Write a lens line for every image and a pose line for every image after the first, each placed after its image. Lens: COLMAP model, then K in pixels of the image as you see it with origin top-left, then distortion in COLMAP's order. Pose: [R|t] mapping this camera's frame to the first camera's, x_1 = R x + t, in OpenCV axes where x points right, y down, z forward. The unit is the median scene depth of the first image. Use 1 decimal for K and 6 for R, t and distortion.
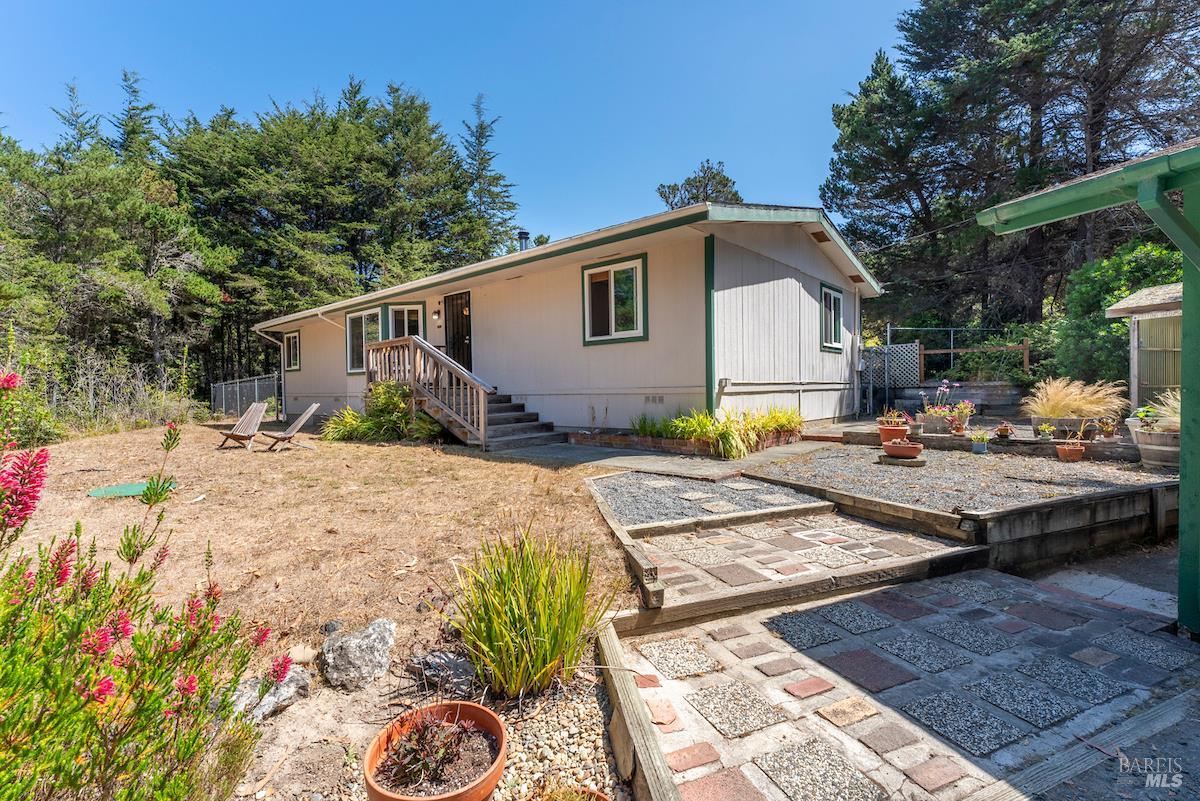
lens RADIAL K [[543.0, 0, 593.4], [0, 543.0, 408.2], [0, 0, 1]] dist [-0.001873, 0.001223]
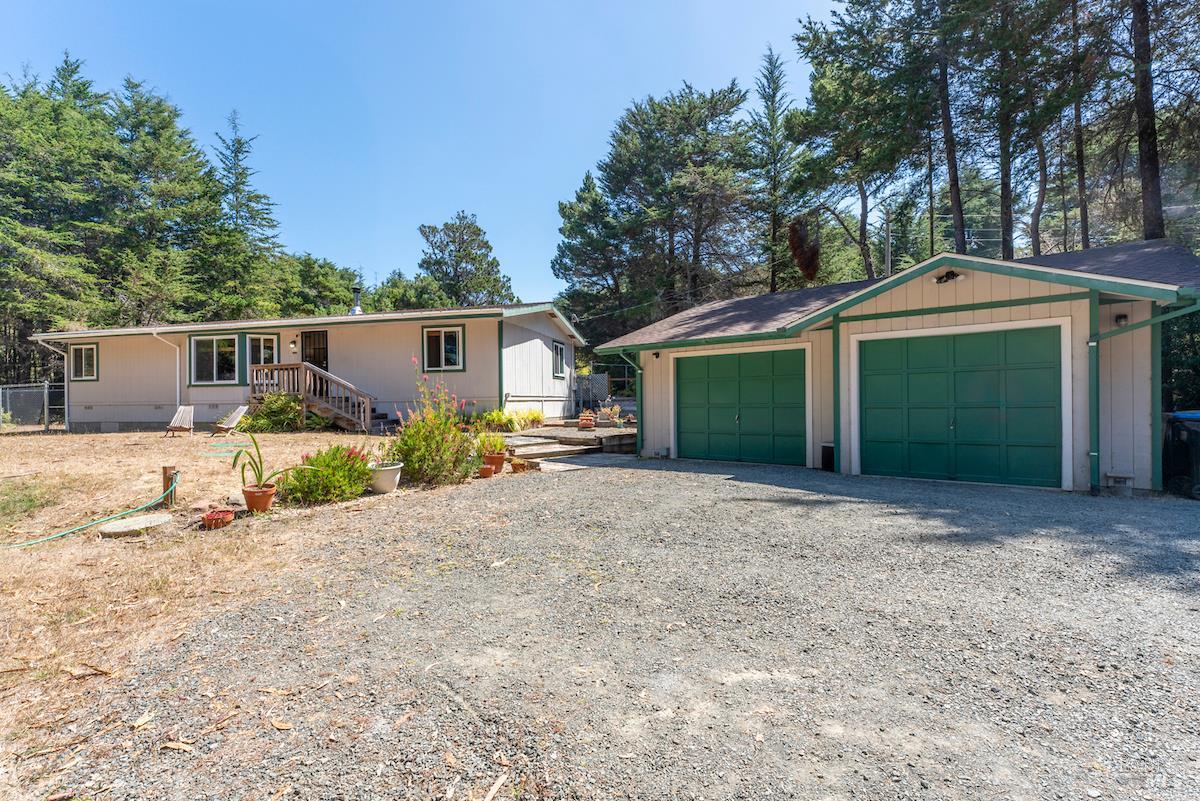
lens RADIAL K [[543.0, 0, 595.4], [0, 543.0, 405.0], [0, 0, 1]] dist [-0.001873, 0.001223]
pose [[0.888849, 0.004494, 0.458179, -0.179440], [0.011987, 0.999382, -0.033058, 0.027003], [-0.458044, 0.034876, 0.888245, -0.421269]]
